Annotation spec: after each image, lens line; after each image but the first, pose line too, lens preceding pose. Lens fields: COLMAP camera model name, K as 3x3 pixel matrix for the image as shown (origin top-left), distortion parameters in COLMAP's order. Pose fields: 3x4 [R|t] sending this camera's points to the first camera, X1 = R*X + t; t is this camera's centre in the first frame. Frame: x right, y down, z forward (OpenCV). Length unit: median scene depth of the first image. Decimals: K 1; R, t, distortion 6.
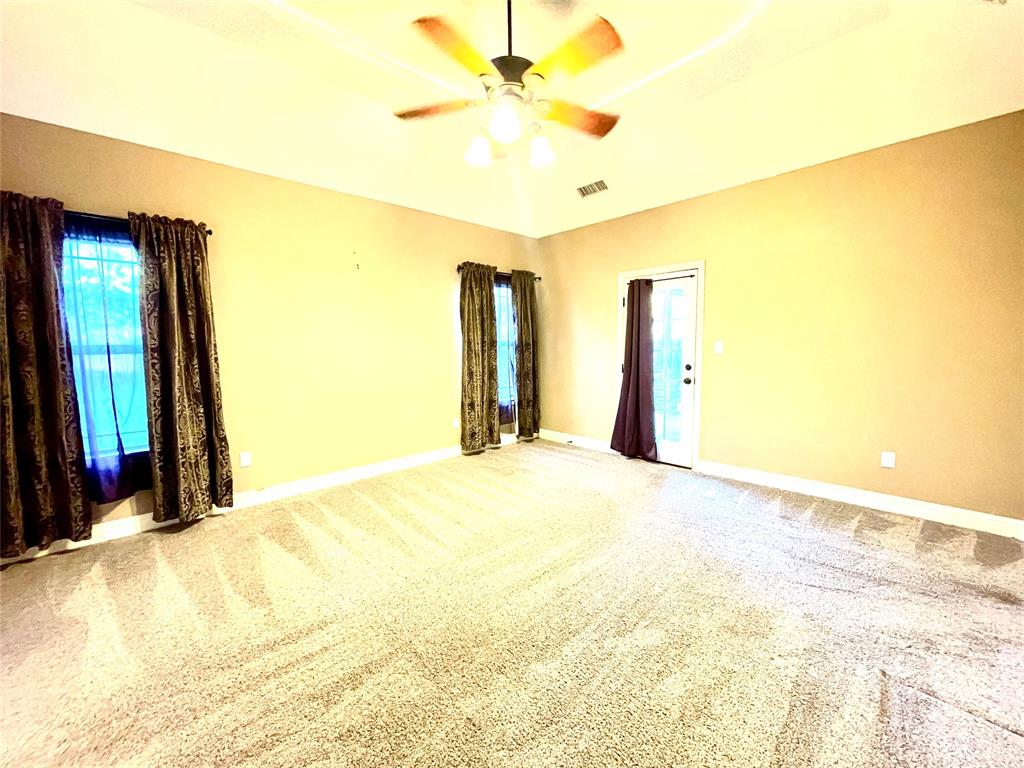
lens RADIAL K [[414.9, 0, 506.8], [0, 414.9, 382.1], [0, 0, 1]] dist [-0.000567, -0.000478]
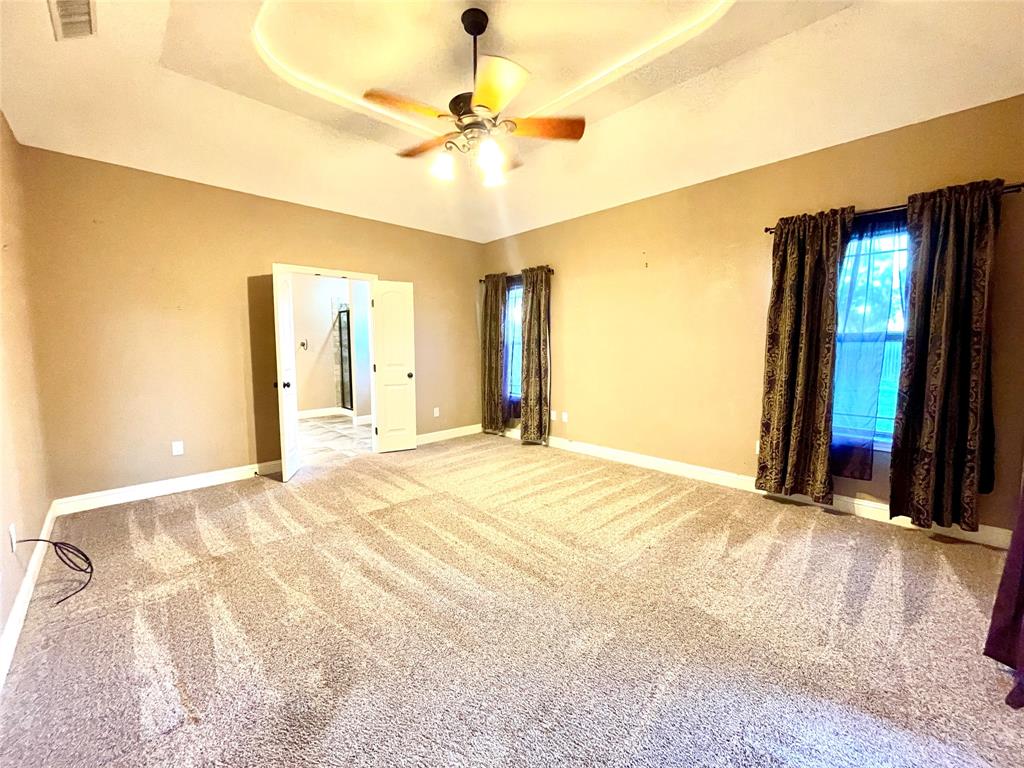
lens RADIAL K [[414.9, 0, 506.8], [0, 414.9, 382.1], [0, 0, 1]] dist [-0.000567, -0.000478]
pose [[0.010480, 0.108950, -0.993992, 0.923676], [-0.082129, 0.990782, 0.107732, -0.089989], [0.996567, 0.080506, 0.019331, 0.845757]]
